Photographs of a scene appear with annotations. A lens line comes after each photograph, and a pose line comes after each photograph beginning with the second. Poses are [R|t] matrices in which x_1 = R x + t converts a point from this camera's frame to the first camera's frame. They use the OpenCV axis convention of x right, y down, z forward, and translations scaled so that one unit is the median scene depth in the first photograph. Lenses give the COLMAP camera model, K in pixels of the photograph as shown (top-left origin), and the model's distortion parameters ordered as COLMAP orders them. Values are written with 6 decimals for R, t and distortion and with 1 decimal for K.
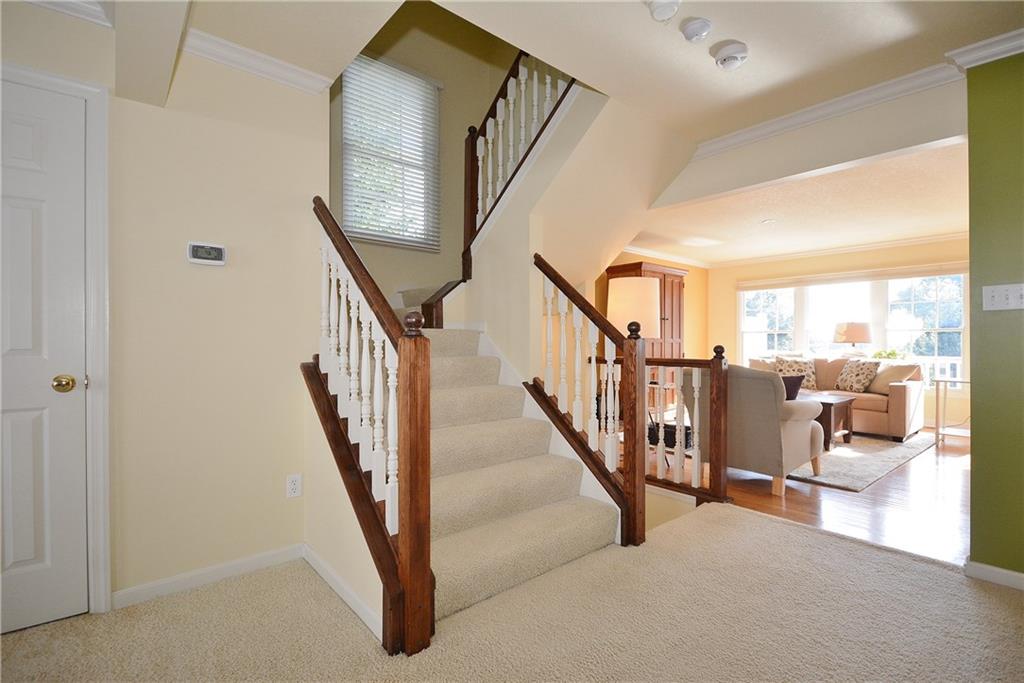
lens RADIAL K [[483.9, 0, 519.1], [0, 483.9, 340.6], [0, 0, 1]] dist [-0.015697, -0.000764]
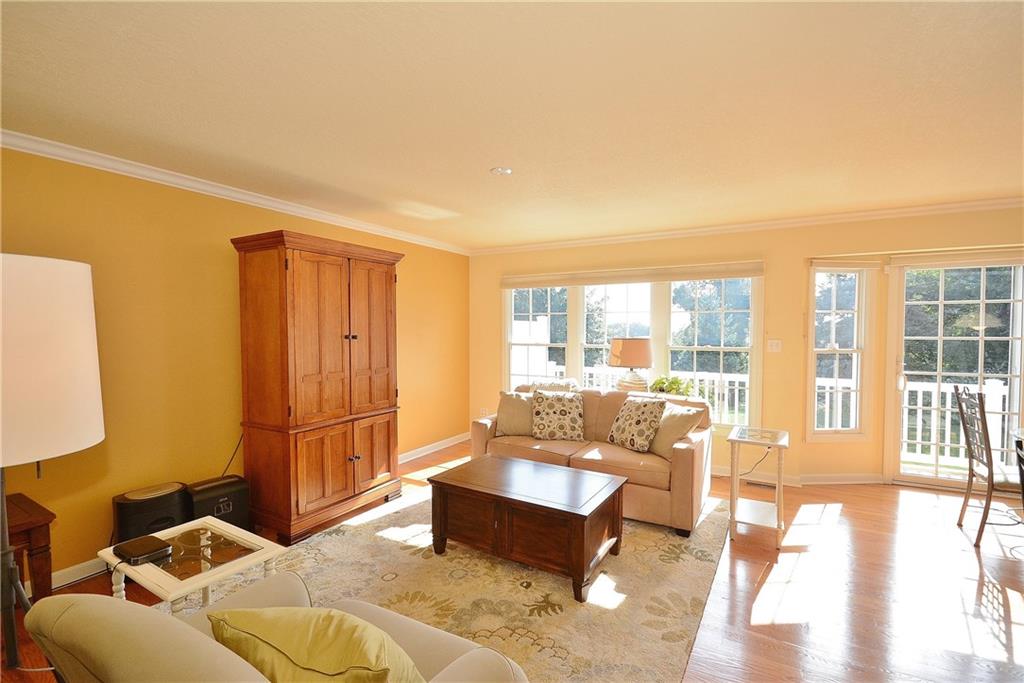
lens RADIAL K [[452.9, 0, 517.4], [0, 452.9, 344.3], [0, 0, 1]] dist [-0.008062, -0.001104]
pose [[0.941938, -0.016009, 0.335405, 0.538745], [0.003185, 0.999244, 0.038749, -0.097780], [-0.335772, -0.035431, 0.941277, 0.742815]]
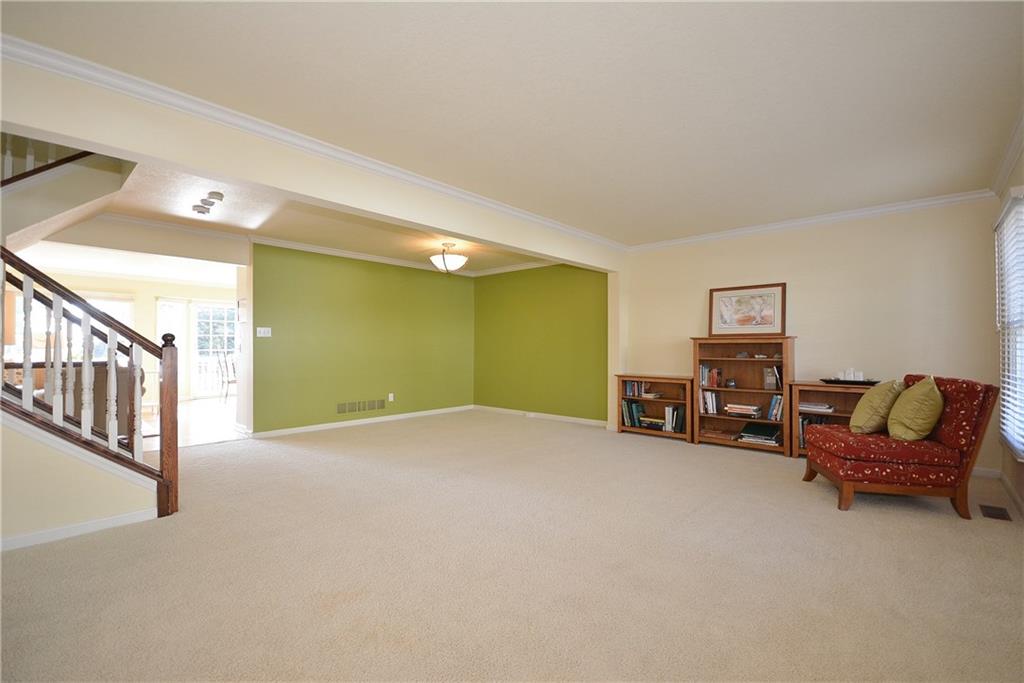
lens RADIAL K [[452.9, 0, 511.0], [0, 452.9, 345.5], [0, 0, 1]] dist [-0.008062, -0.001104]
pose [[-0.107937, 0.000162, 0.994158, -0.995116], [-0.002245, 0.999997, -0.000407, -0.009367], [-0.994155, -0.002276, -0.107937, -0.062626]]
